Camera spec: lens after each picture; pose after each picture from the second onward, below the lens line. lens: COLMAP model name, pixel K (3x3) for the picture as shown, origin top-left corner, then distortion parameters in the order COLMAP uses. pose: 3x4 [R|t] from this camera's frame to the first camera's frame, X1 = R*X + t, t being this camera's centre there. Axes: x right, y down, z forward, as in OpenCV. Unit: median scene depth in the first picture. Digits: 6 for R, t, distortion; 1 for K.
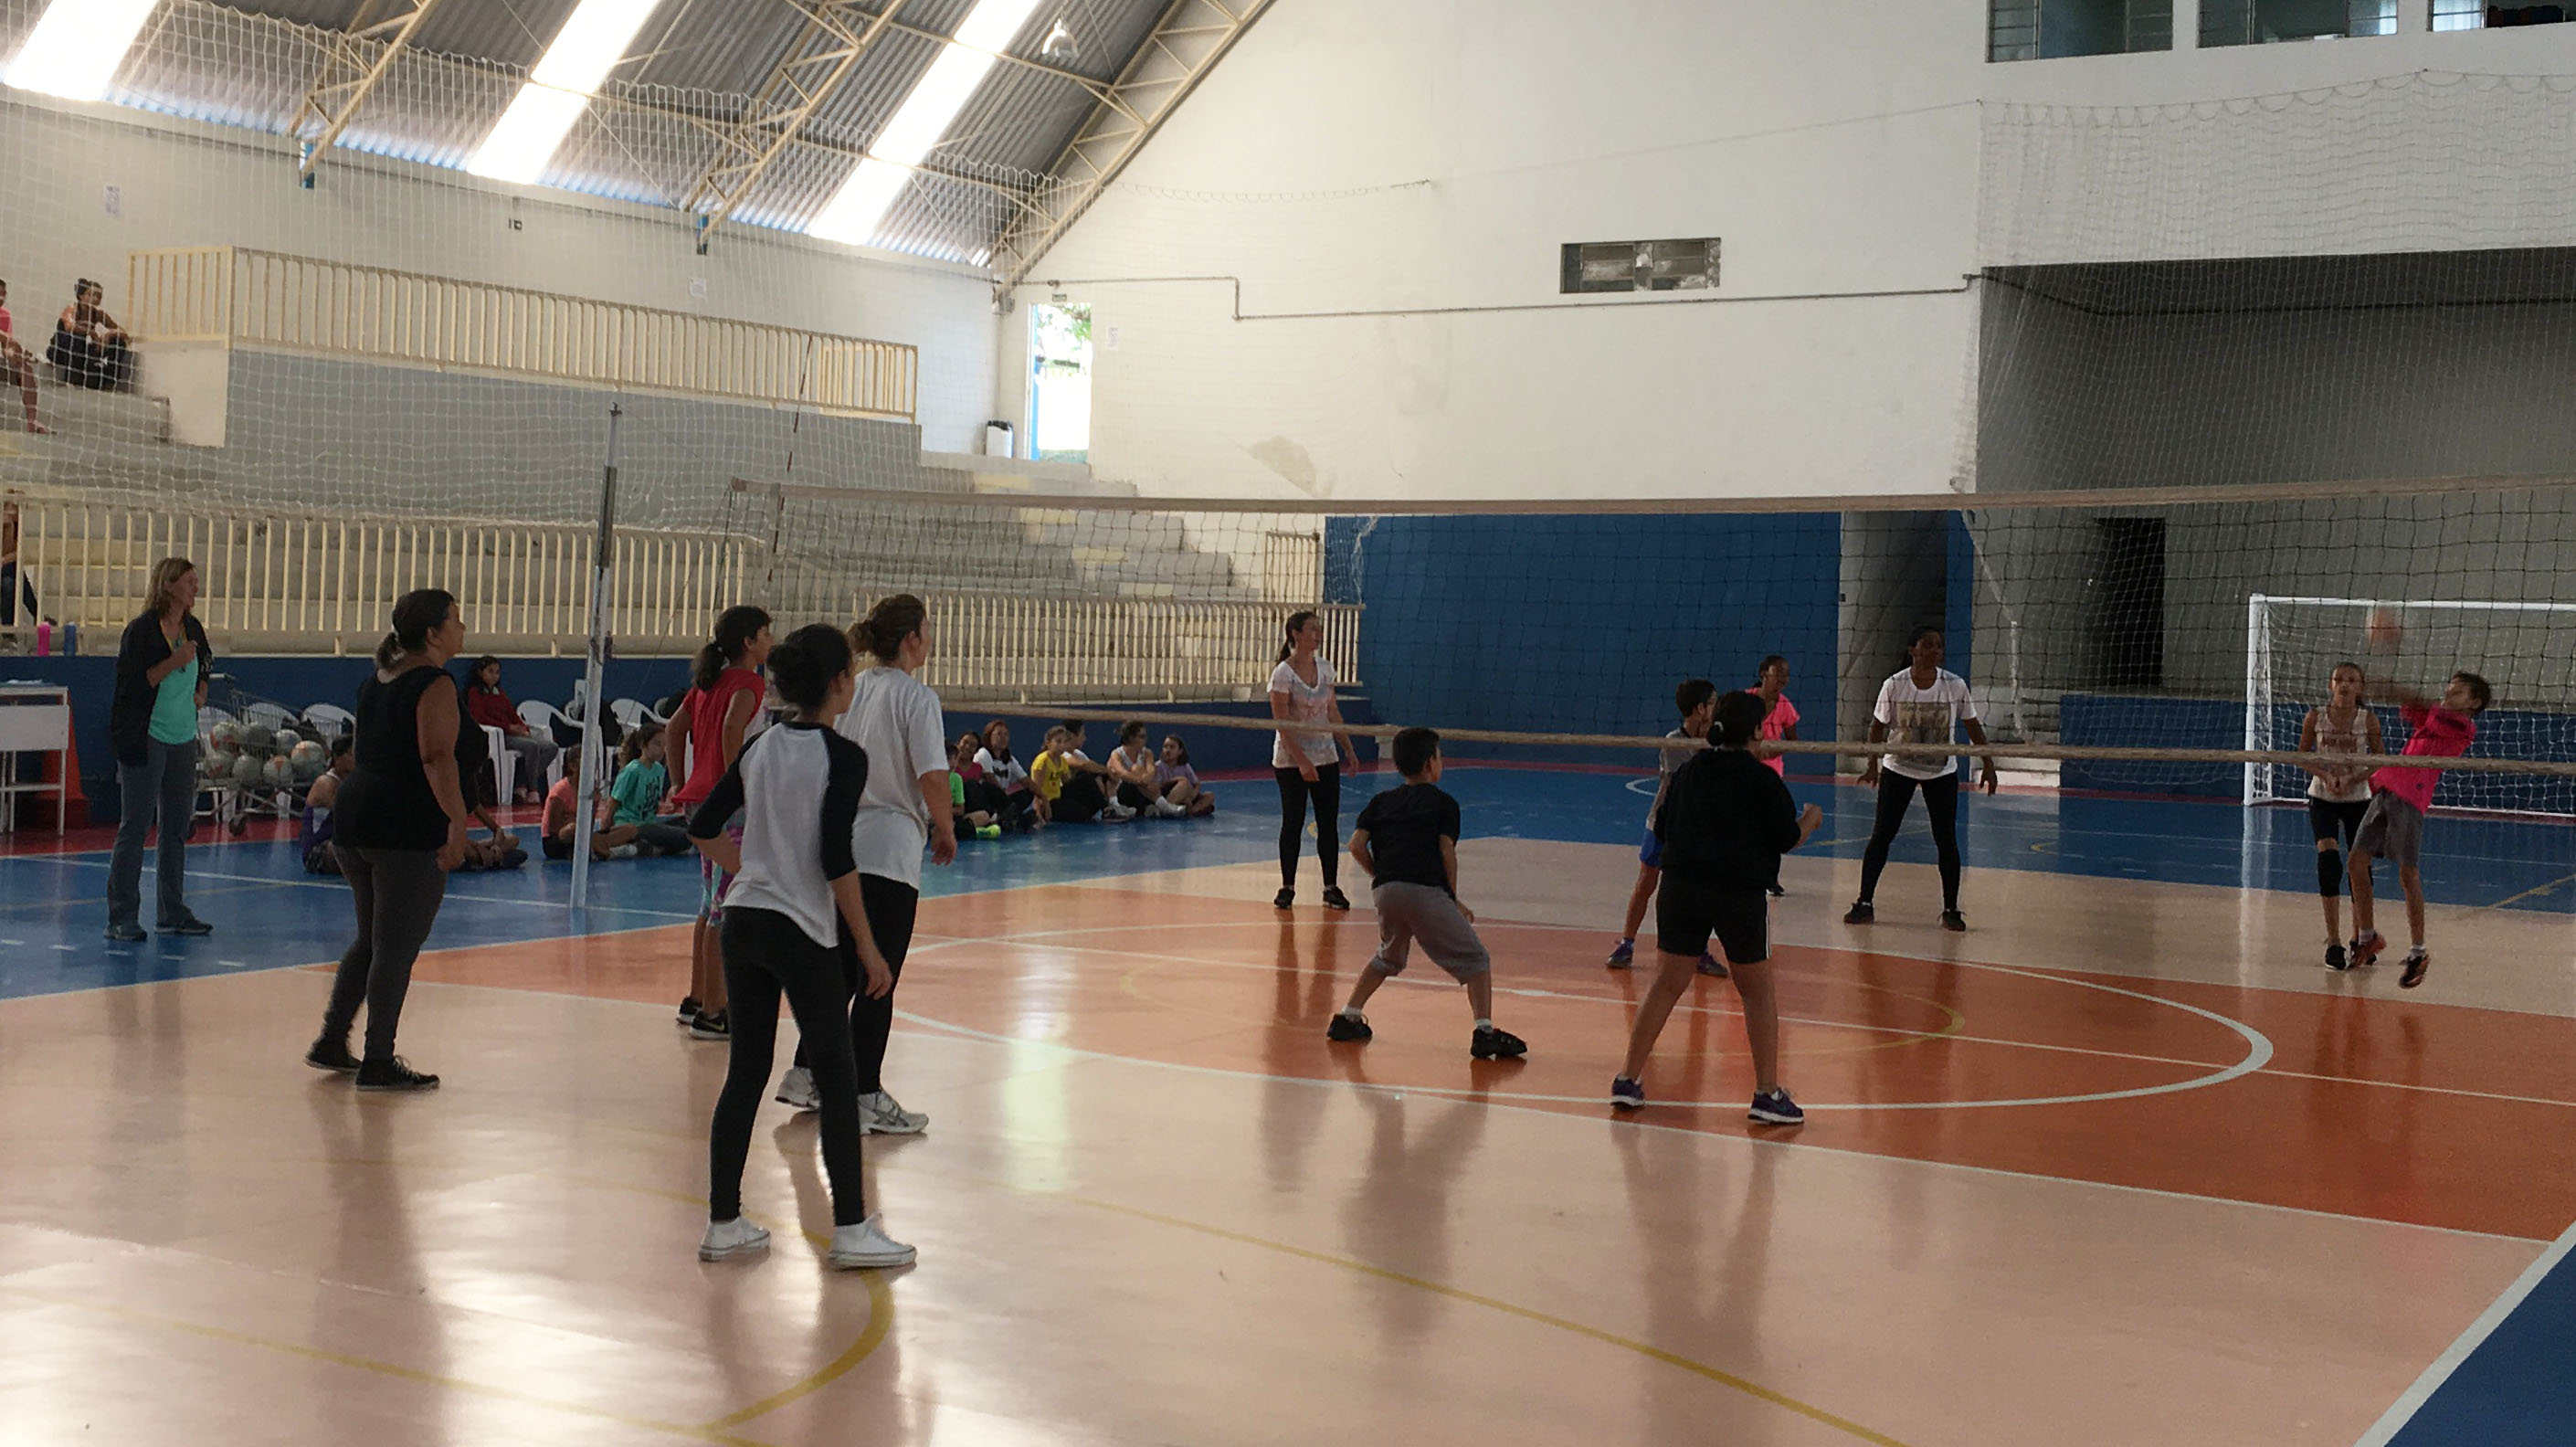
lens RADIAL K [[3054.1, 0, 1288.0], [0, 3054.1, 723.5], [0, 0, 1]] dist [0.077425, 0.007711]
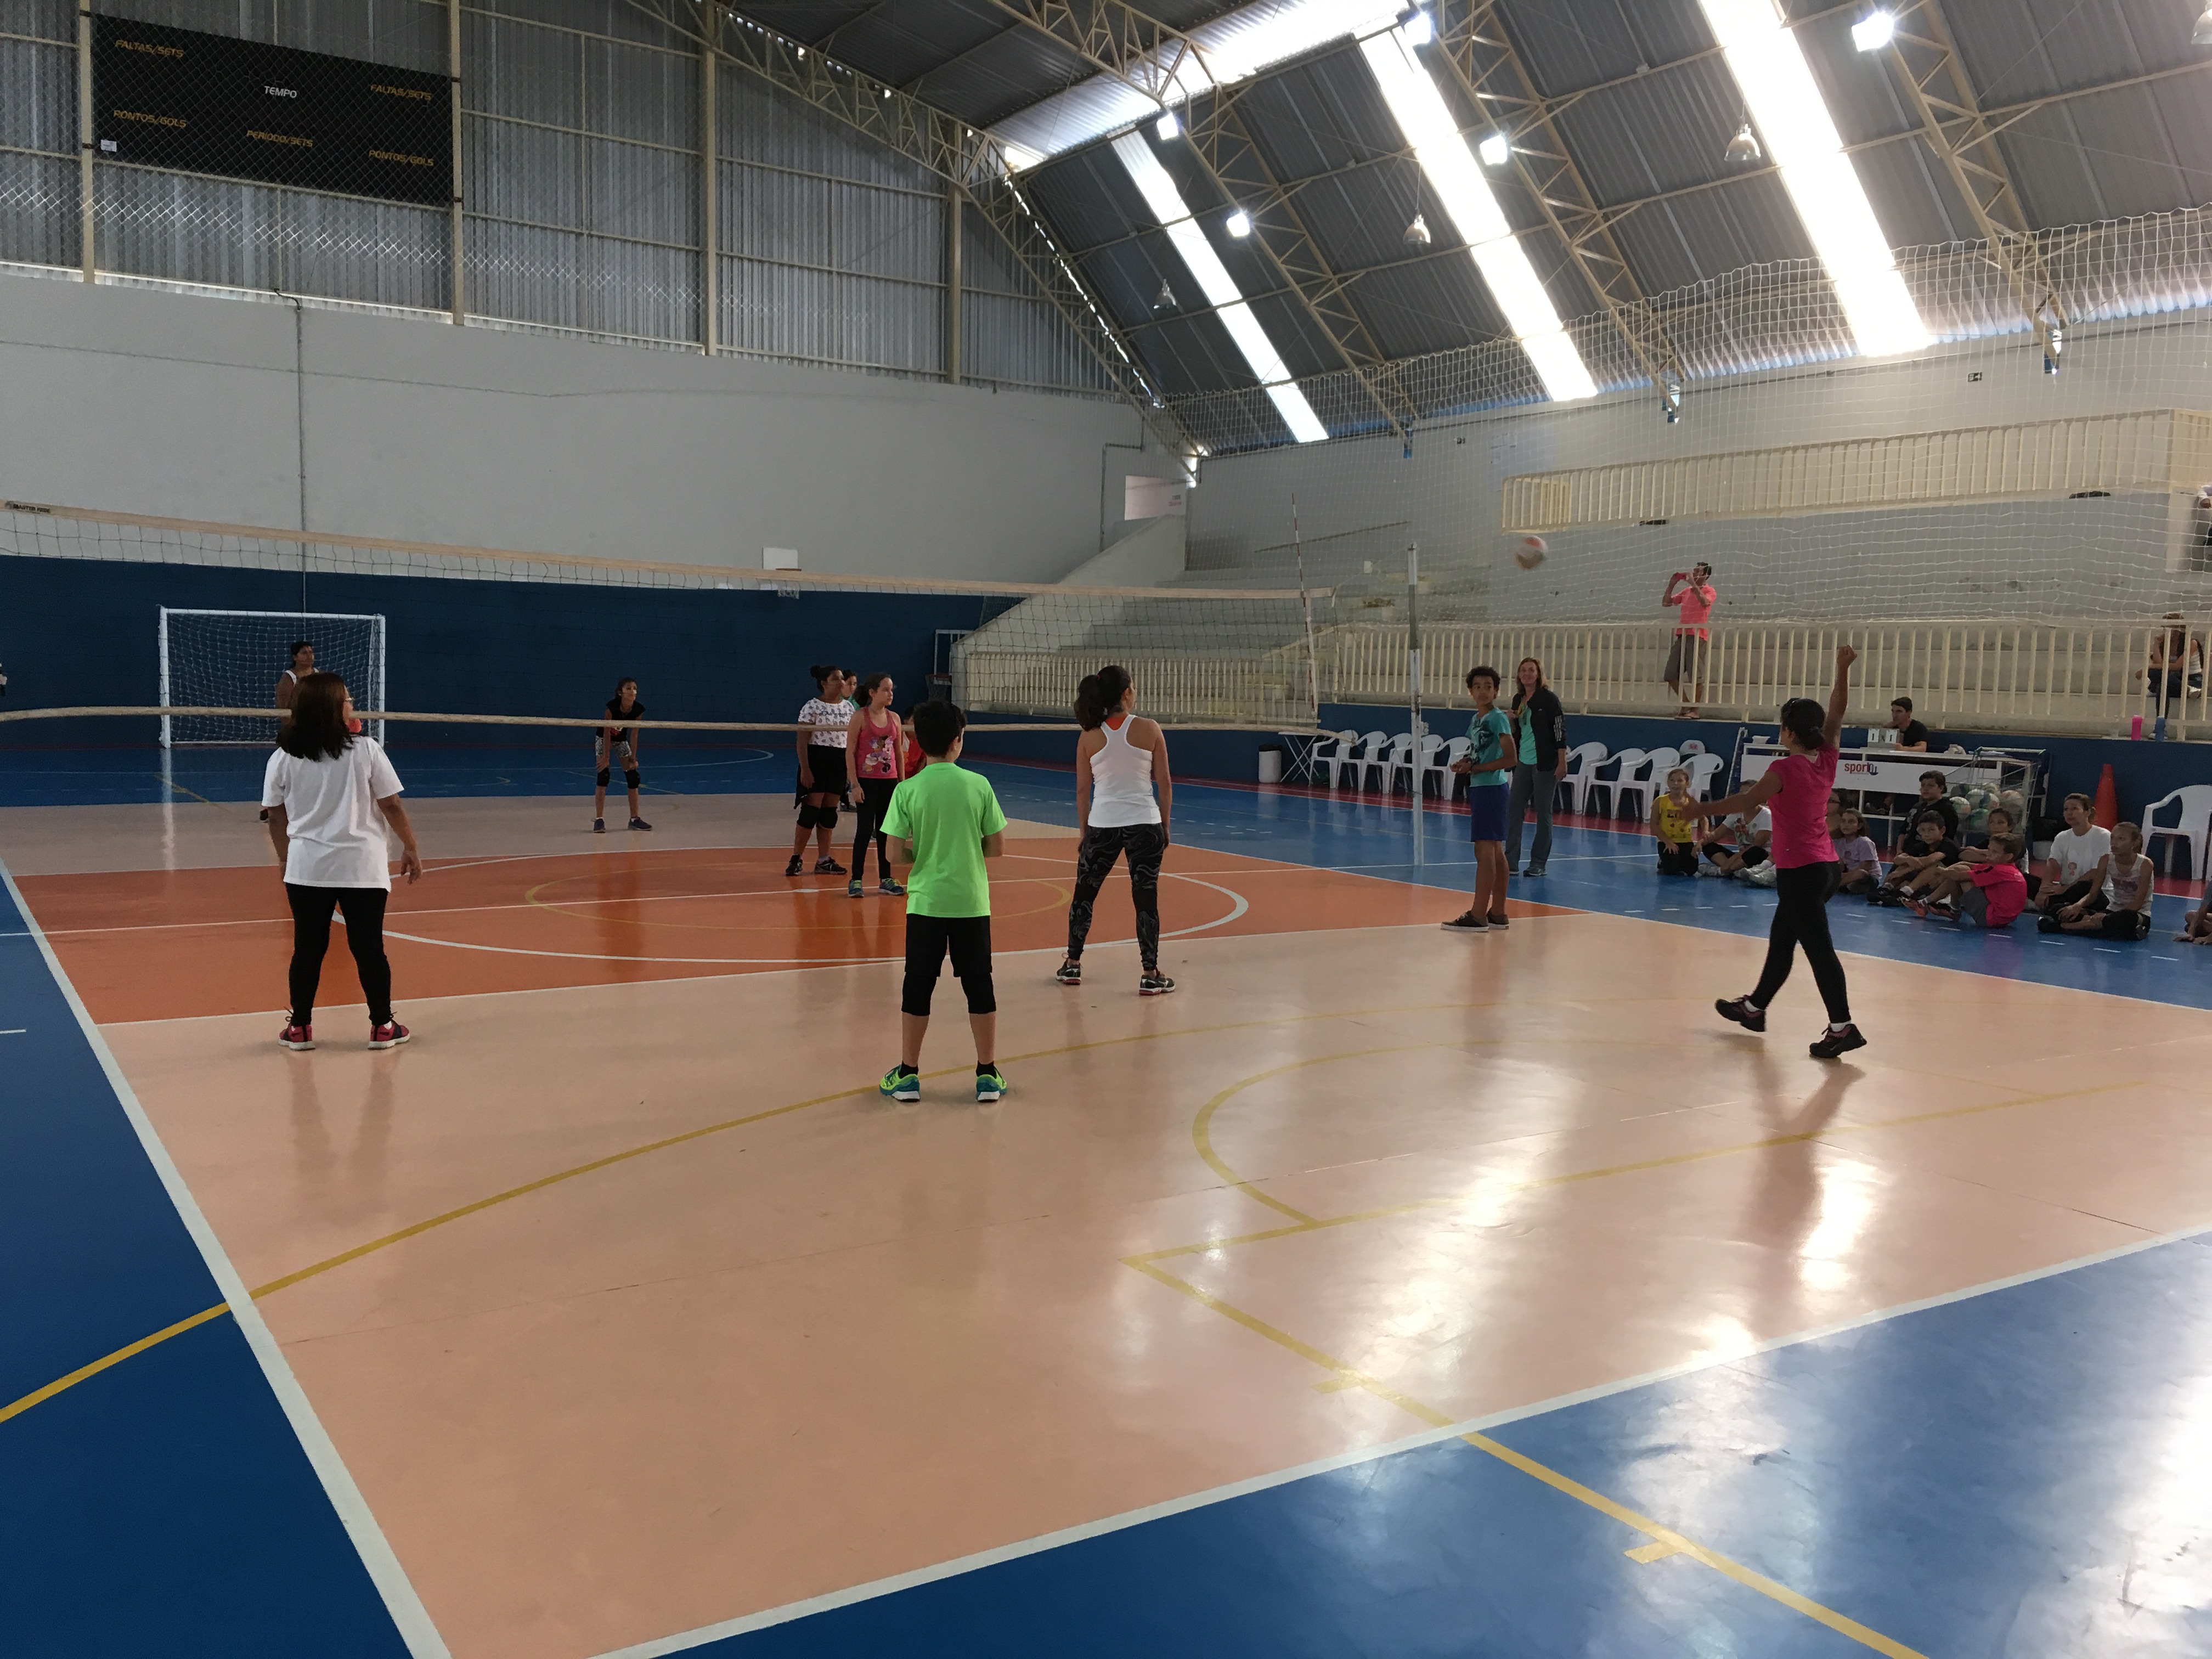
lens RADIAL K [[1850.4, 0, 1106.0], [0, 1850.4, 829.5], [0, 0, 1]] dist [0.060253, -0.147095]
pose [[-0.447290, 0.044196, -0.893296, 0.617731], [-0.059125, 0.995132, 0.078839, -0.022796], [0.892433, 0.088080, -0.442499, 1.127166]]
